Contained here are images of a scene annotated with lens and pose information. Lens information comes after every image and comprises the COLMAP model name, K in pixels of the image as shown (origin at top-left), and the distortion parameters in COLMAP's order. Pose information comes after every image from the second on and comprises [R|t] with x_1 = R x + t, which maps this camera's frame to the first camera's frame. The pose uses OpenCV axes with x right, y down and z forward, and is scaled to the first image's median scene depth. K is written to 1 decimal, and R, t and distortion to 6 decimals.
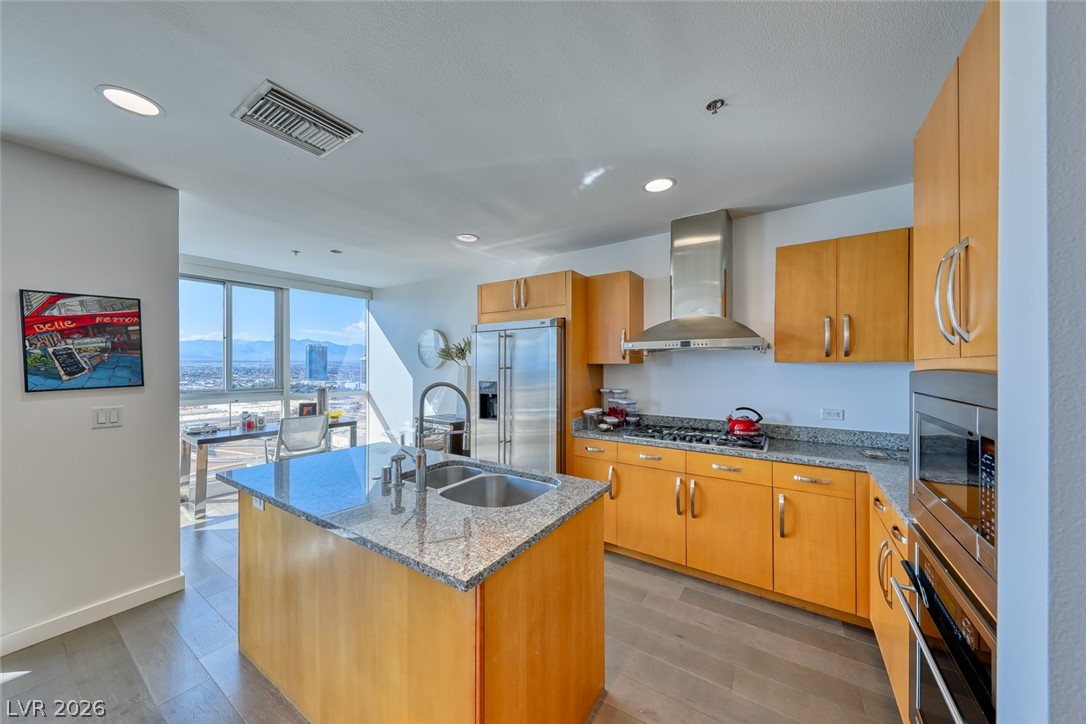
lens RADIAL K [[370.1, 0, 542.2], [0, 370.1, 366.2], [0, 0, 1]] dist [0.016385, -0.004554]
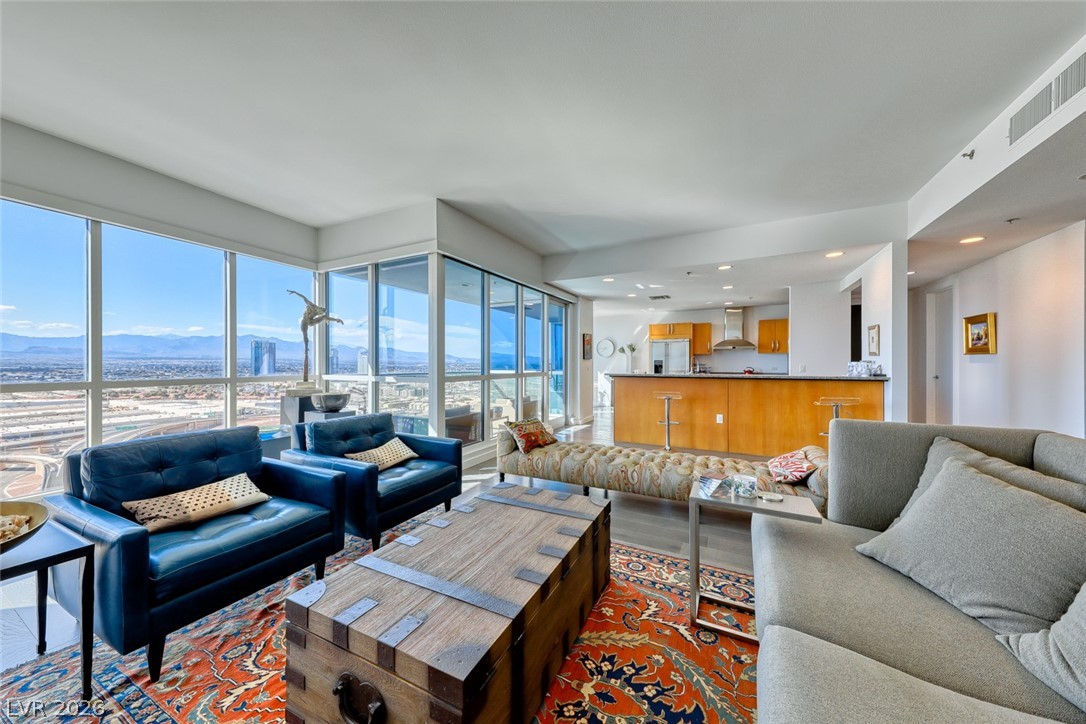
lens RADIAL K [[370.1, 0, 542.6], [0, 370.1, 363.8], [0, 0, 1]] dist [0.016385, -0.004554]
pose [[0.994835, 0.001792, 0.101491, -1.364914], [-0.001681, 0.999998, -0.001187, 0.075590], [-0.101493, 0.001010, 0.994836, -1.771447]]
